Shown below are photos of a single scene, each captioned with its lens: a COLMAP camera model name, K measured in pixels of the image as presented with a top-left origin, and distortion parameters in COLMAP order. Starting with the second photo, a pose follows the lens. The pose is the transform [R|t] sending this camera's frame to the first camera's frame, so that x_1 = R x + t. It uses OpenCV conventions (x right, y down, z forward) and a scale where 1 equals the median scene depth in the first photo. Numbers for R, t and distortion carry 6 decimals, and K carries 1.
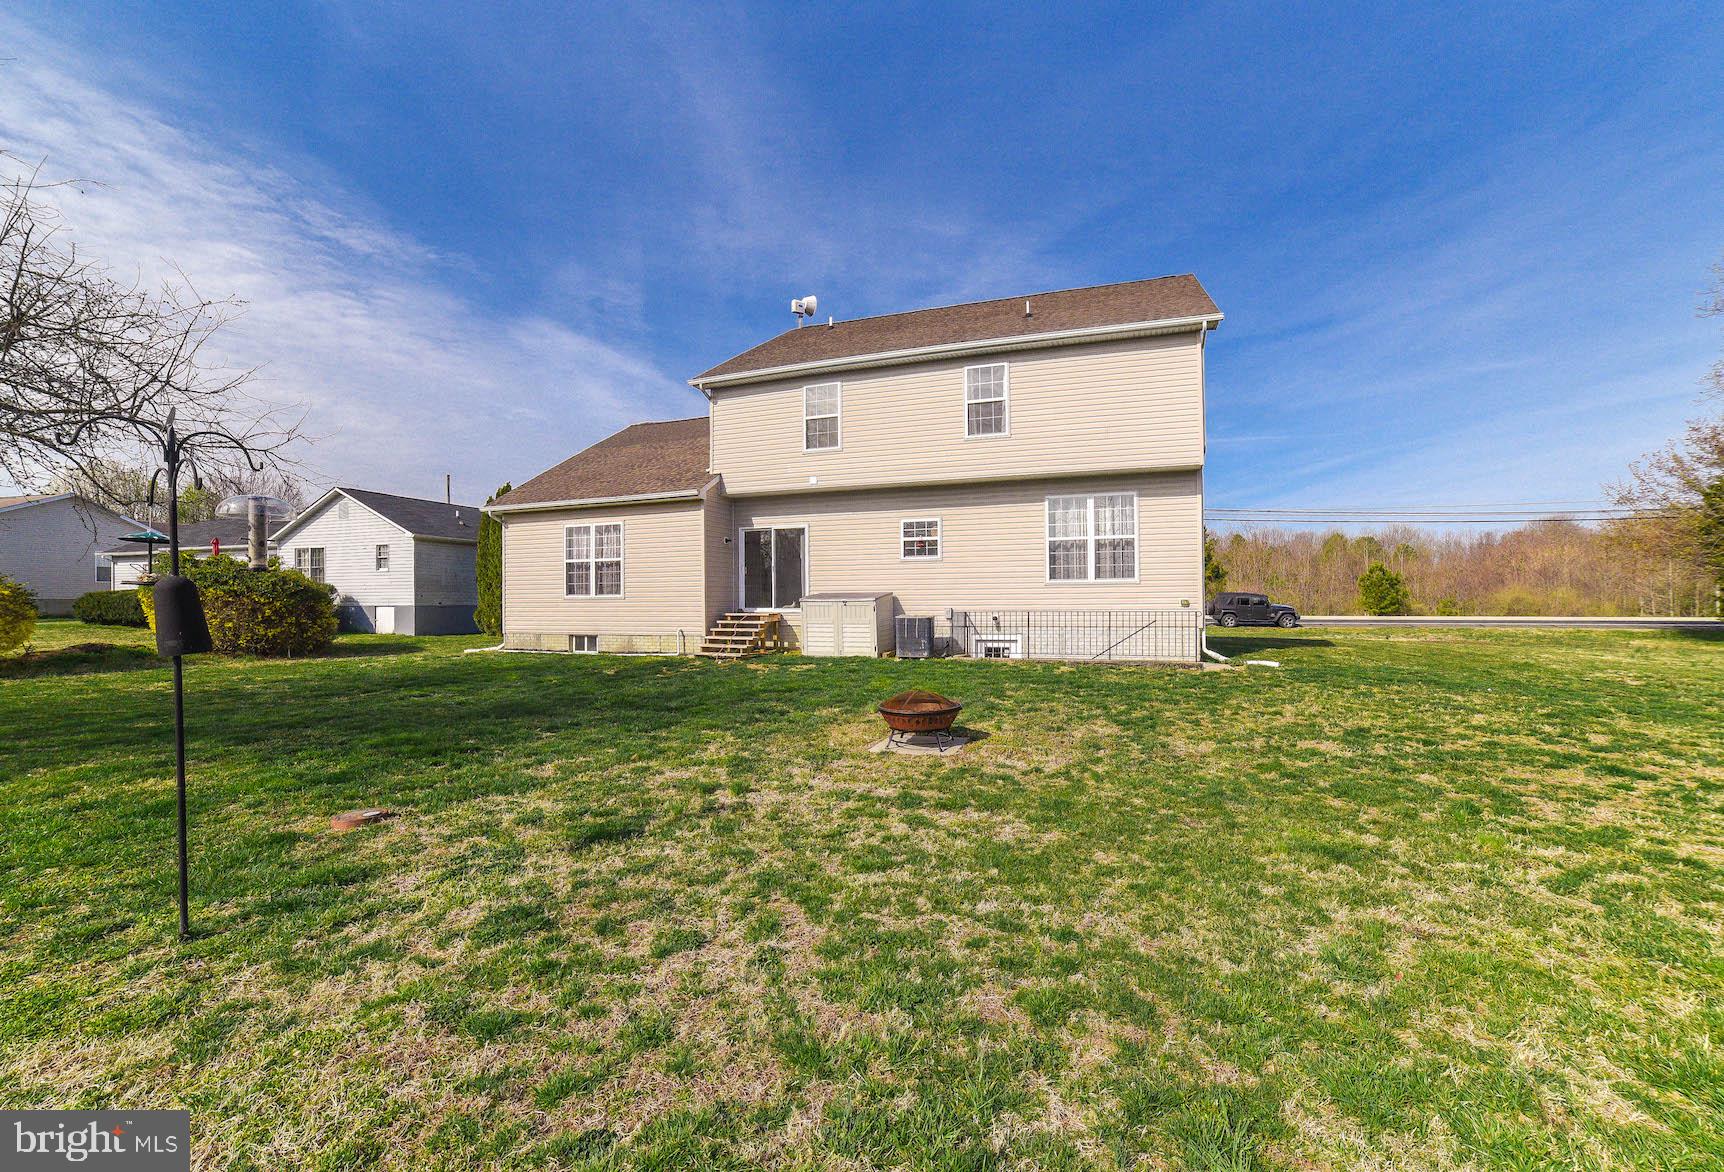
lens RADIAL K [[686.7, 0, 861.2], [0, 686.7, 600.1], [0, 0, 1]] dist [-0.019237, 0.002862]
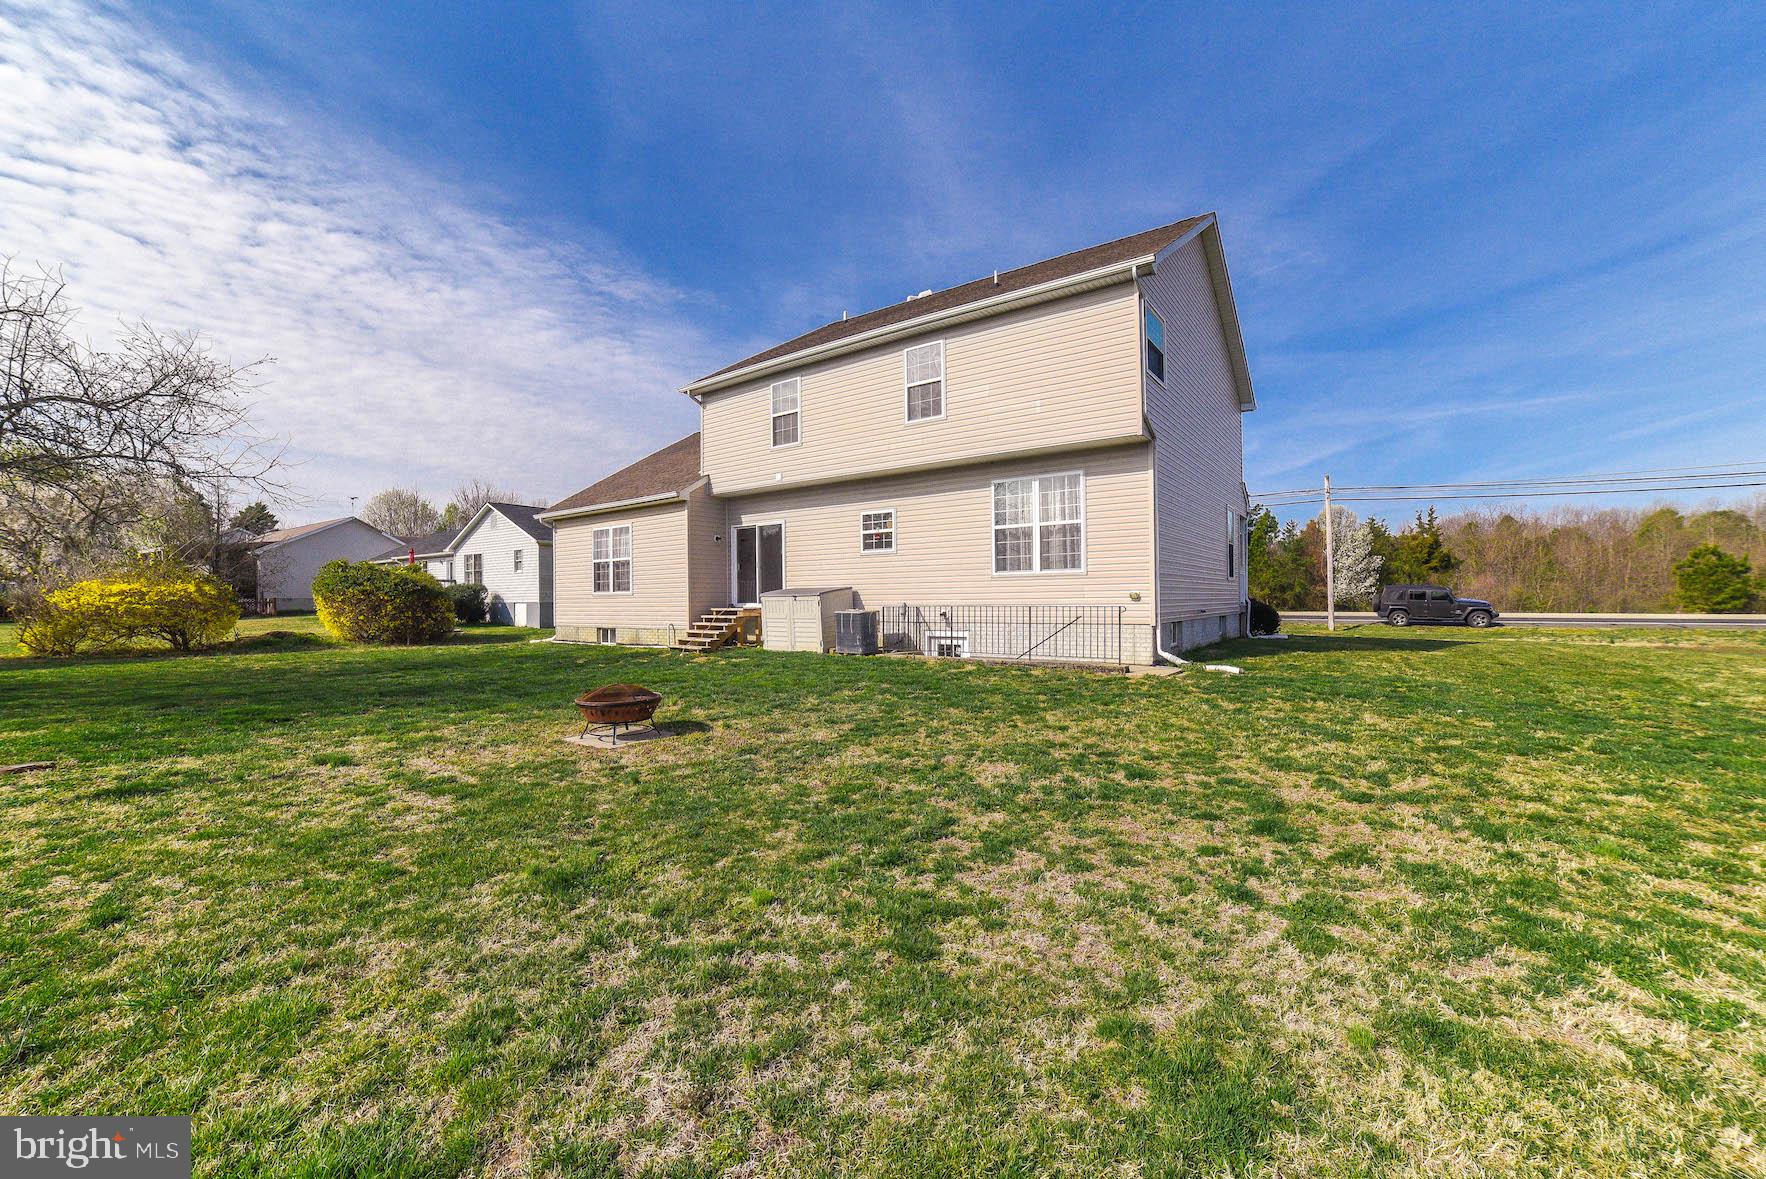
lens RADIAL K [[687.1, 0, 878.0], [0, 687.1, 588.4], [0, 0, 1]] dist [-0.027955, 0.004030]
pose [[0.960030, -0.007619, -0.279792, 0.353114], [0.004142, 0.999907, -0.013017, 0.003653], [0.279865, 0.011338, 0.959972, 0.075629]]
